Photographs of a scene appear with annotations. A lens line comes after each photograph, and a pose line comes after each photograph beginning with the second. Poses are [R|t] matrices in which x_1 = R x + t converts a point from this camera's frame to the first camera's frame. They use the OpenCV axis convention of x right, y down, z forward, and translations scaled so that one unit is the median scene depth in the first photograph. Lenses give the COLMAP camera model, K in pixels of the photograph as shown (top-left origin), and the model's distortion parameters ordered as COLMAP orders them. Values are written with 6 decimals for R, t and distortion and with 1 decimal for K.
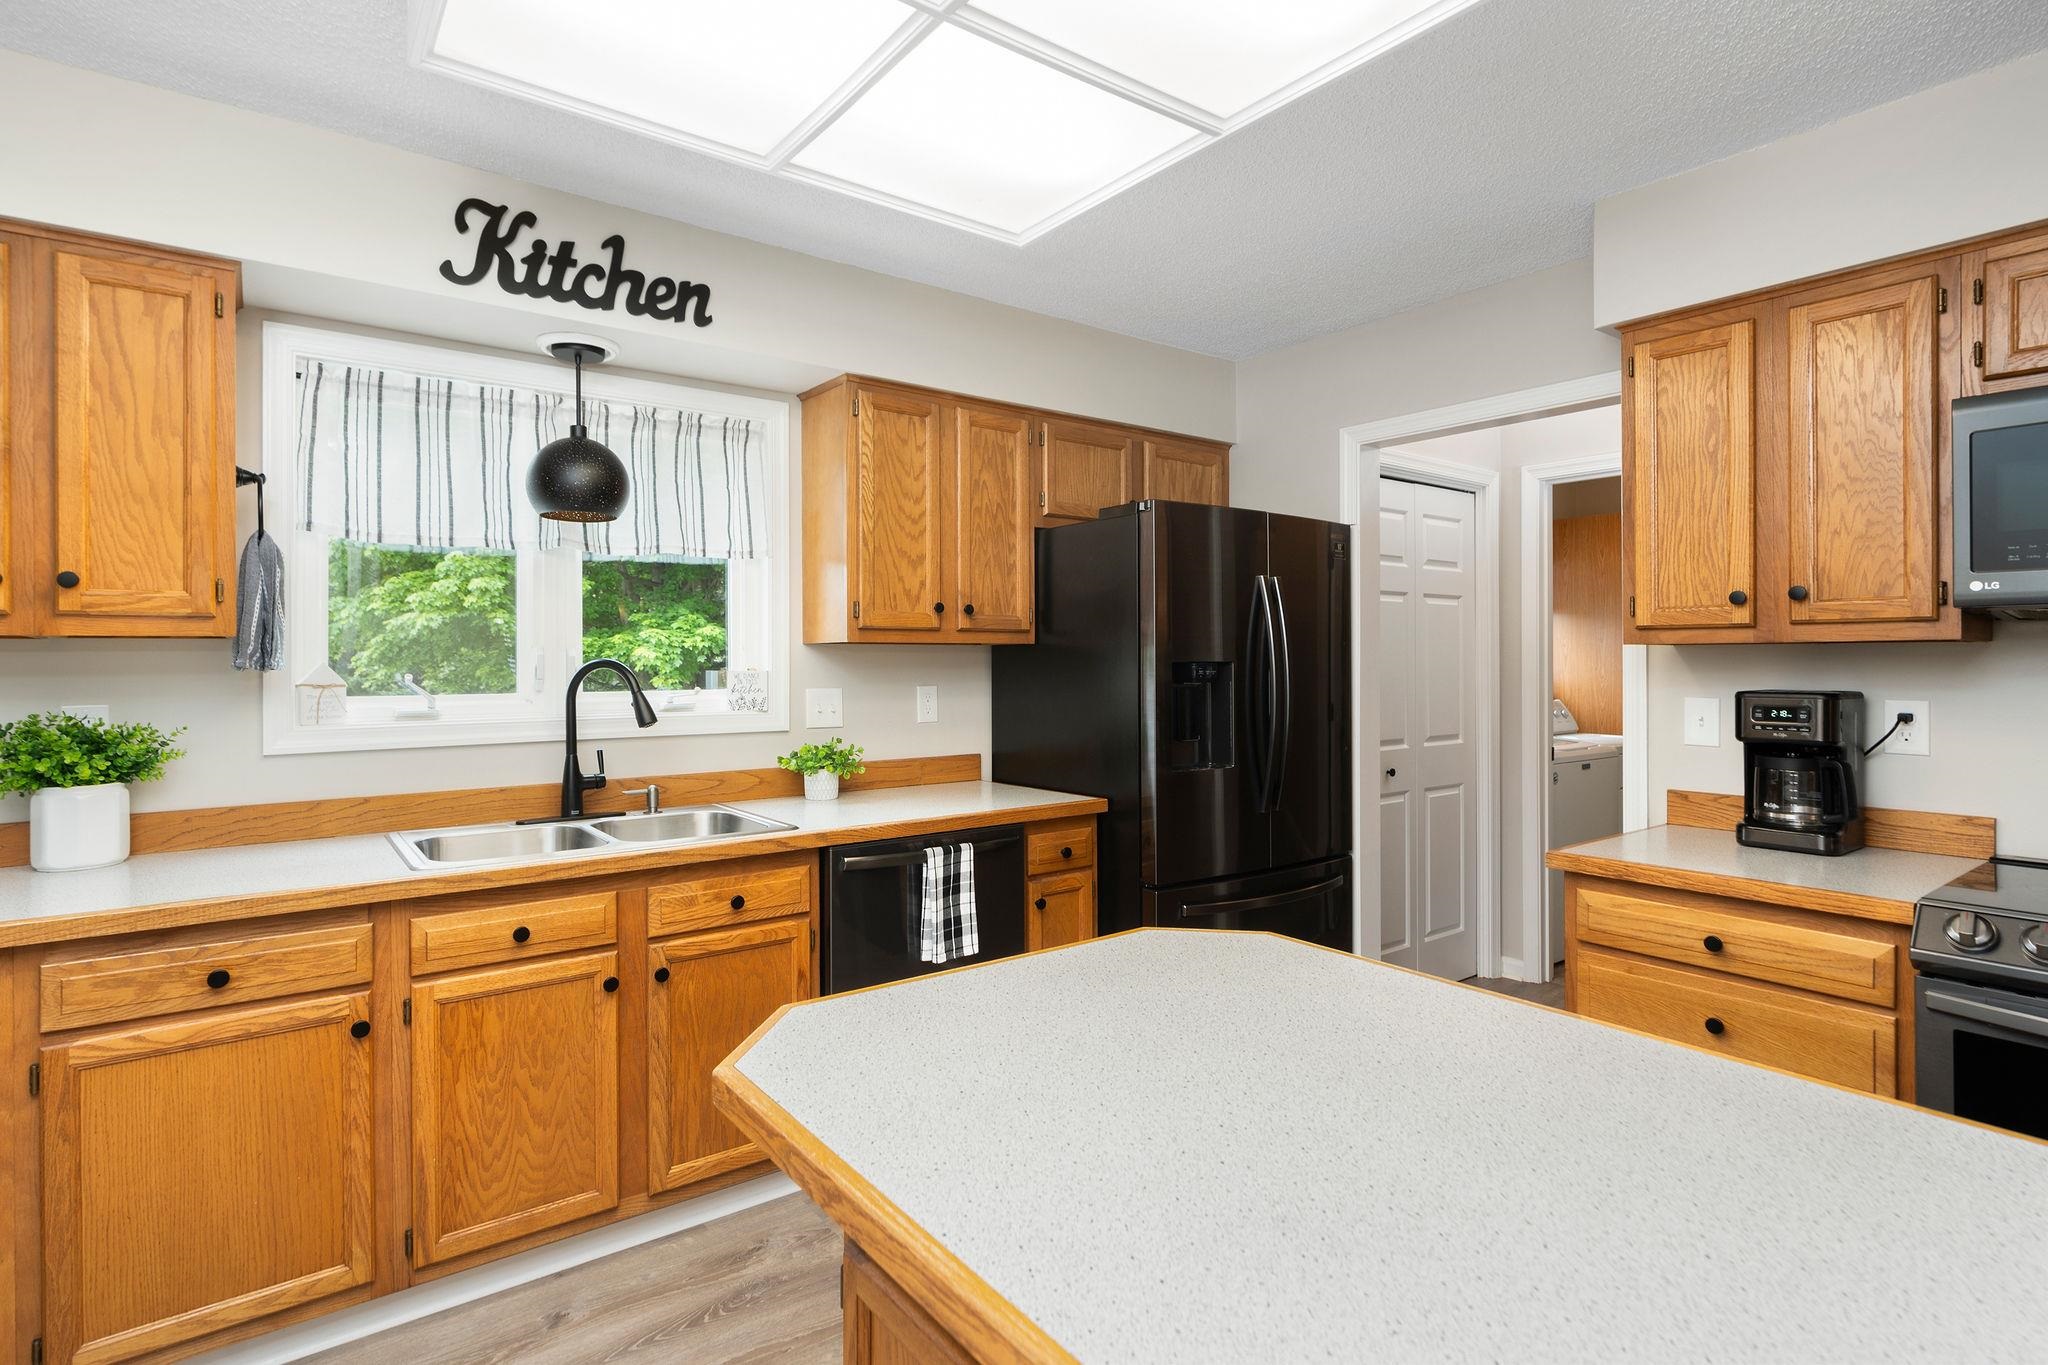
lens RADIAL K [[1011.9, 0, 1012.3], [0, 1011.9, 663.3], [0, 0, 1]] dist [-0.002575, -0.000348]
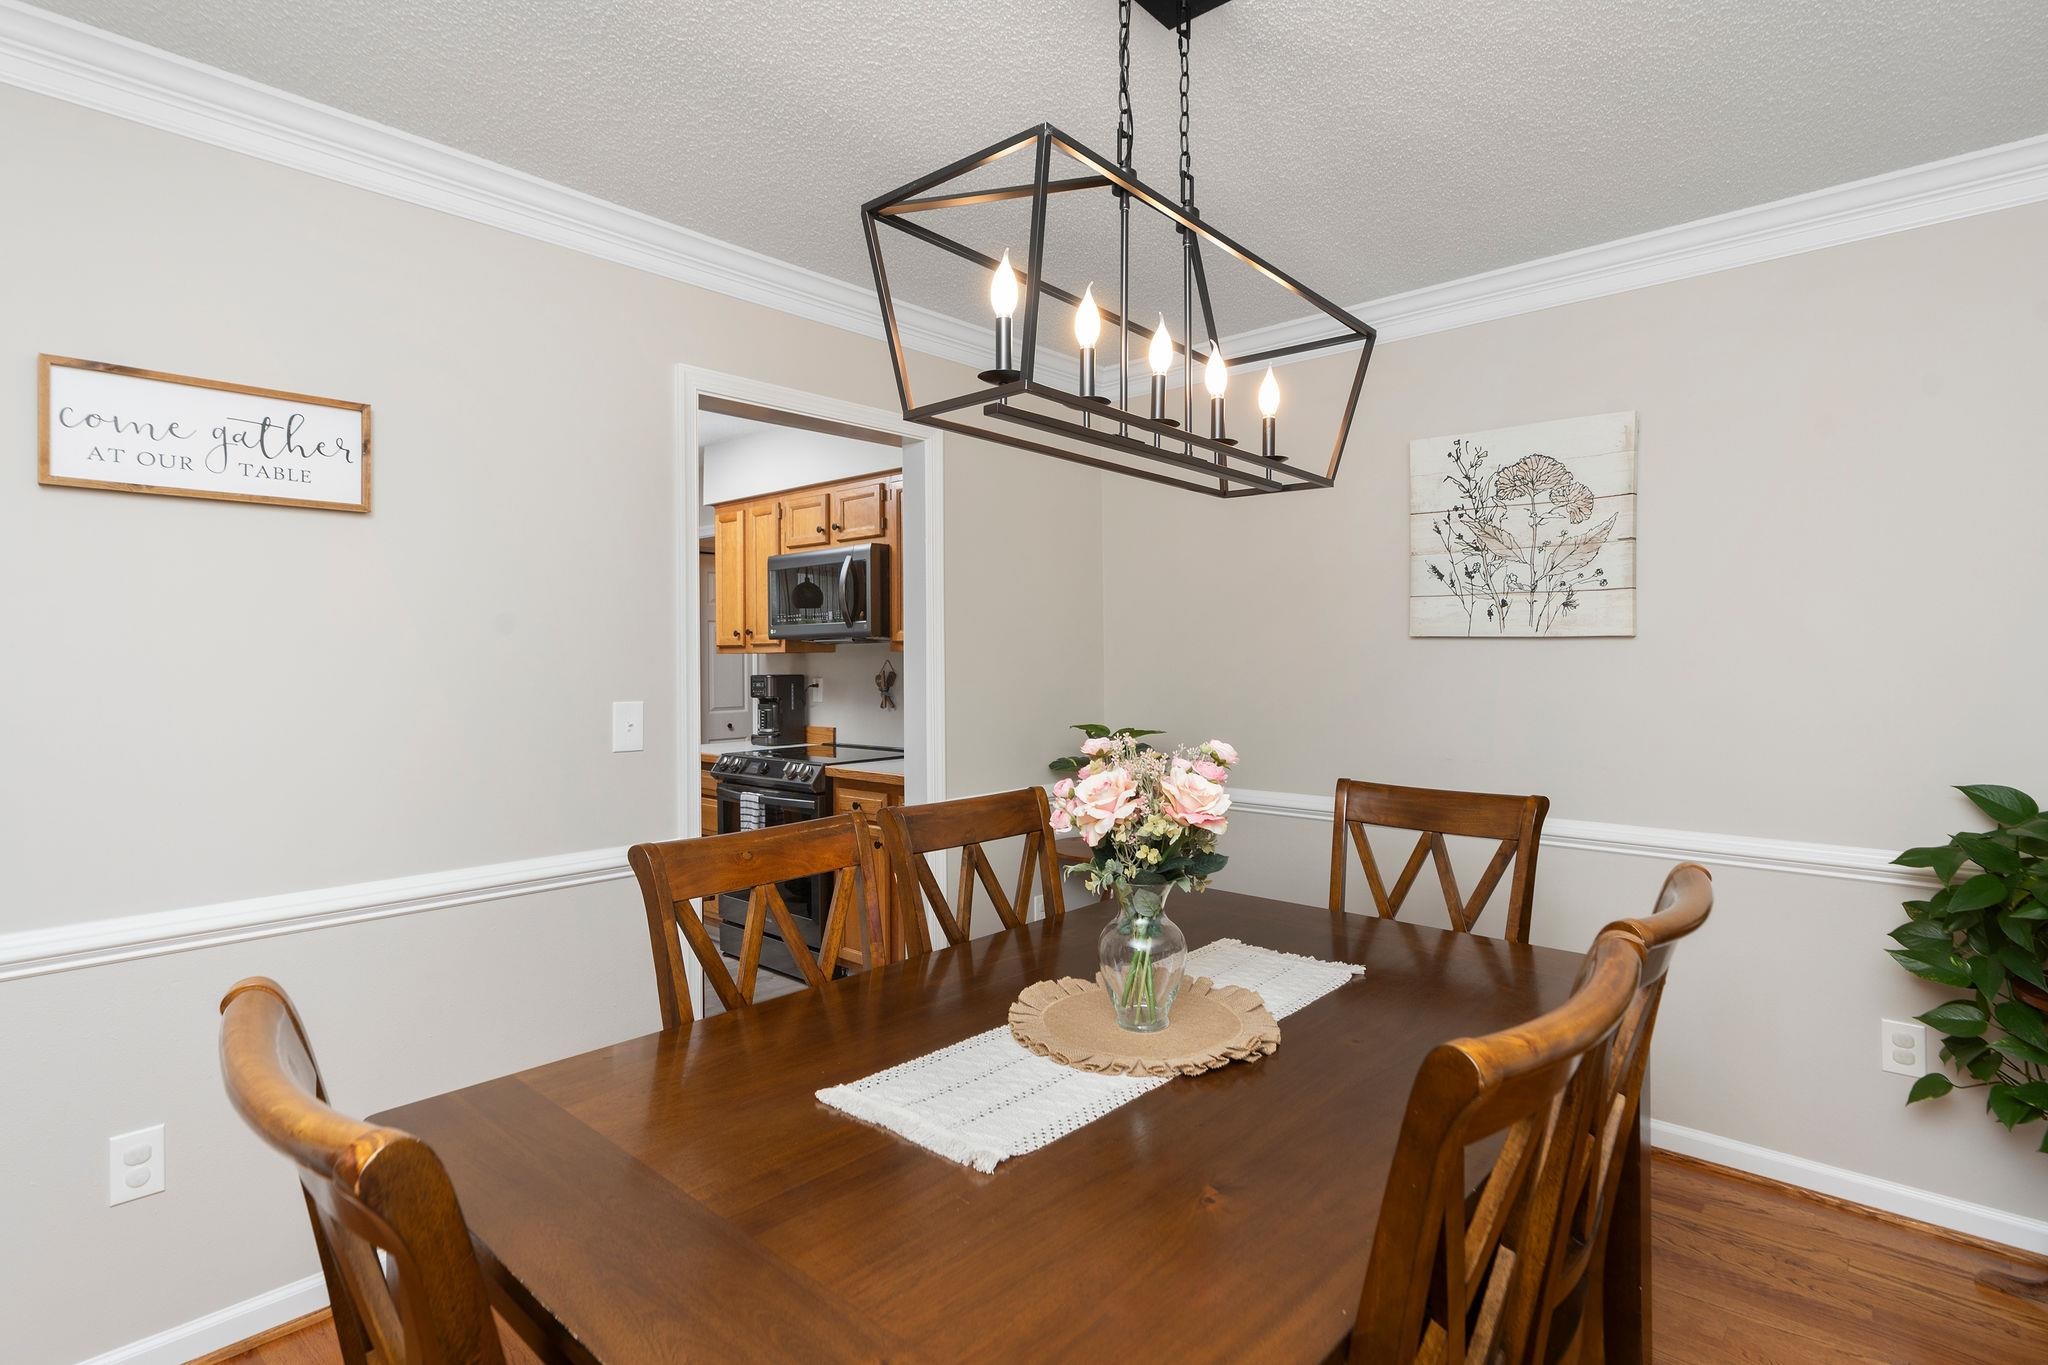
lens RADIAL K [[1011.9, 0, 1012.3], [0, 1011.9, 663.3], [0, 0, 1]] dist [-0.002575, -0.000348]
pose [[0.983205, -0.001885, 0.182496, 0.935700], [0.002161, 0.999997, -0.001318, 0.007587], [-0.182493, 0.001690, 0.983206, -1.389687]]
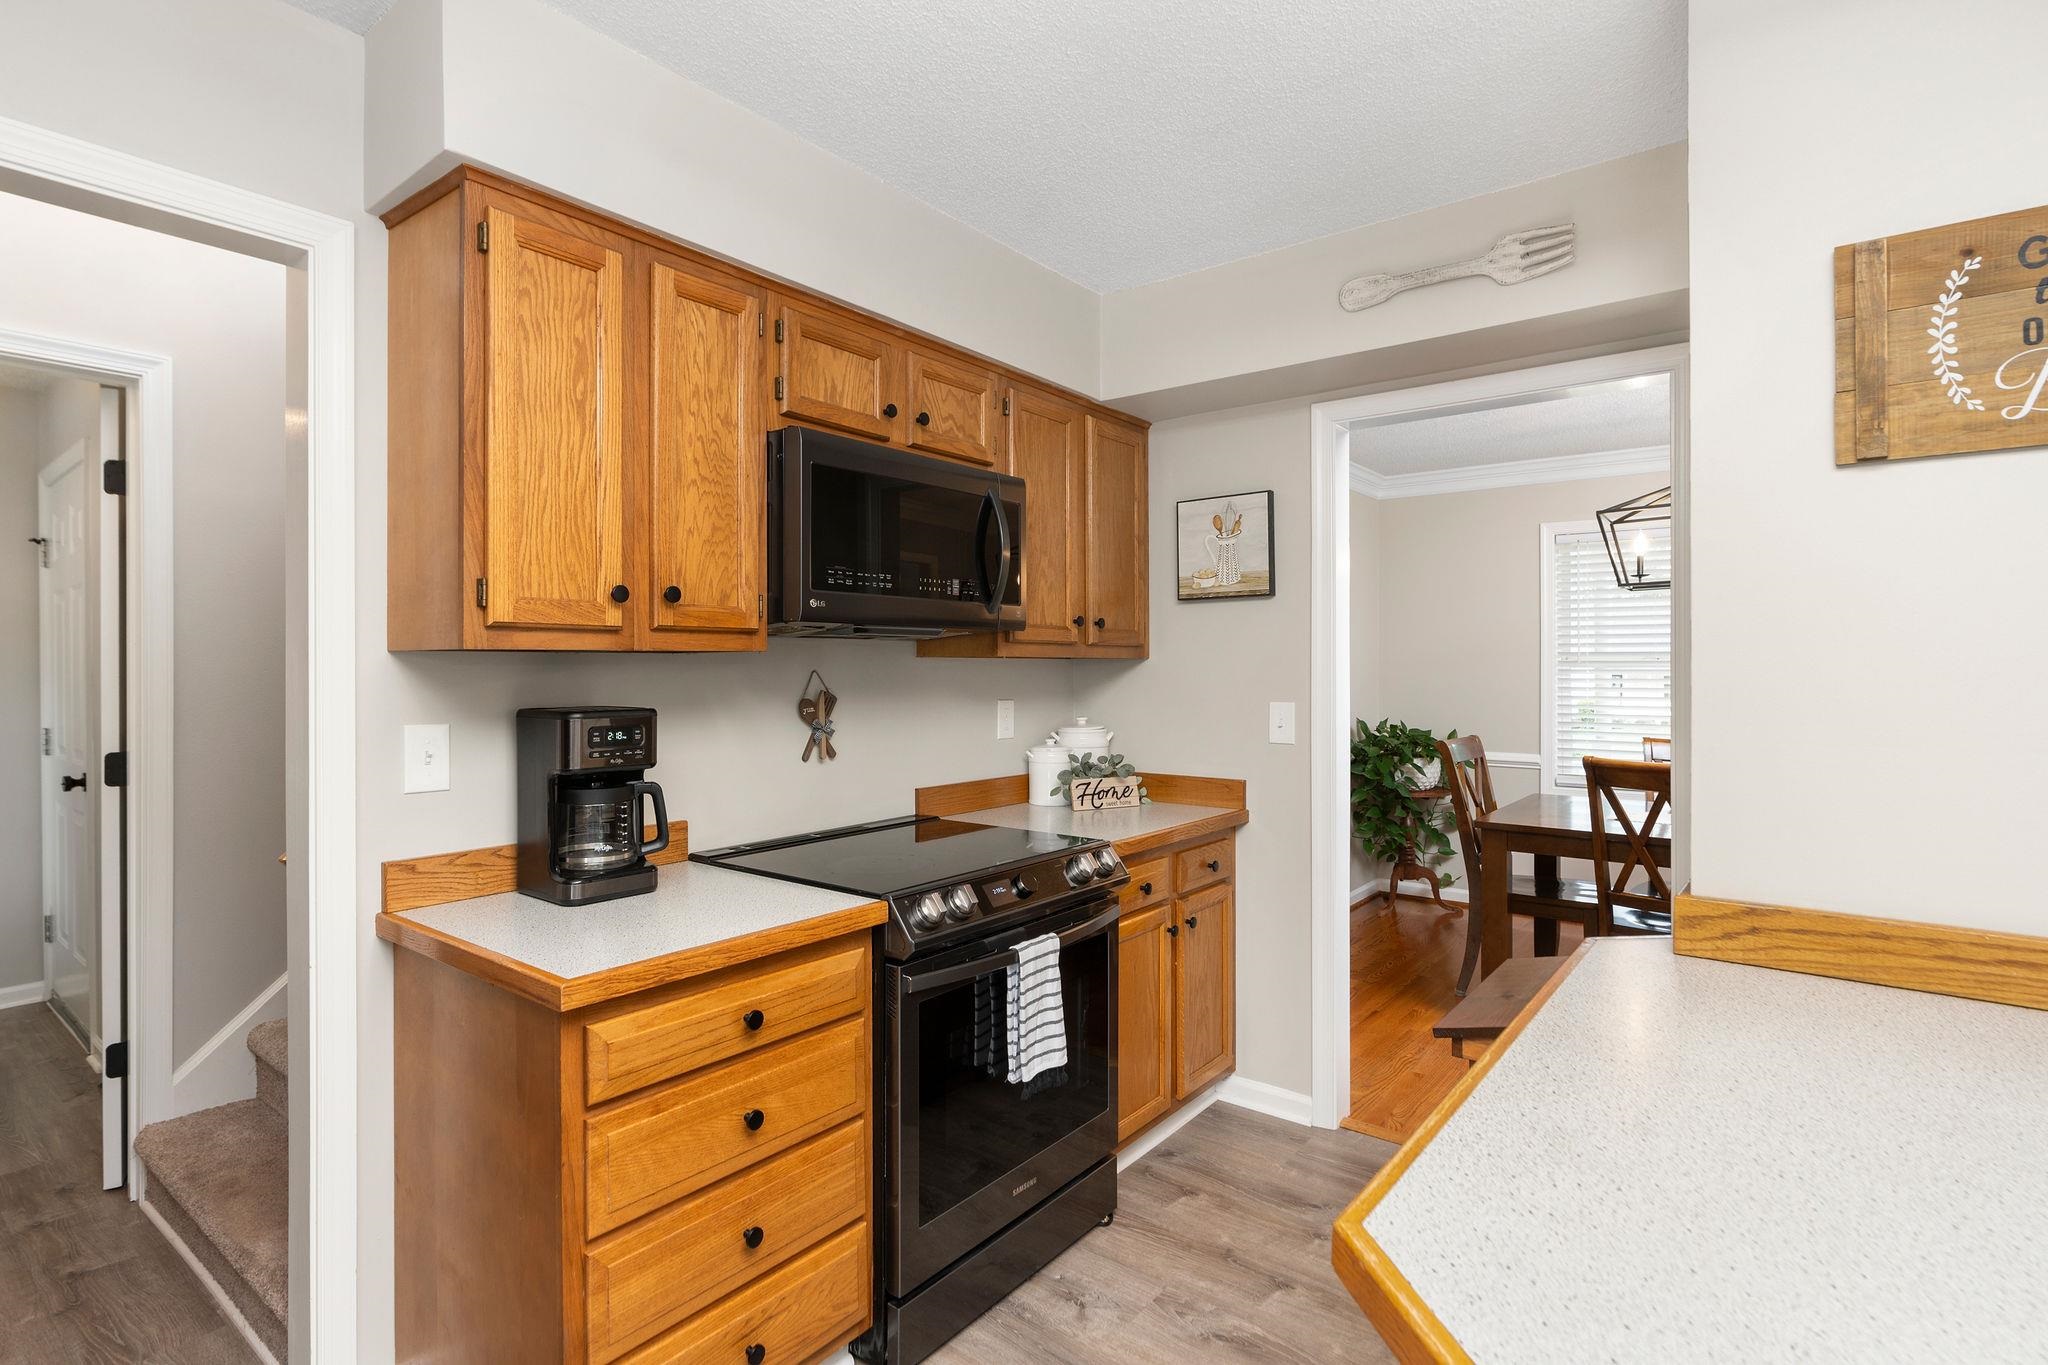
lens RADIAL K [[1011.9, 0, 1012.3], [0, 1011.9, 663.3], [0, 0, 1]] dist [-0.002575, -0.000348]
pose [[-0.253158, 0.006699, 0.967402, -0.134215], [0.005552, 0.999970, -0.005472, -0.003908], [-0.967409, 0.003986, -0.253187, 0.896442]]
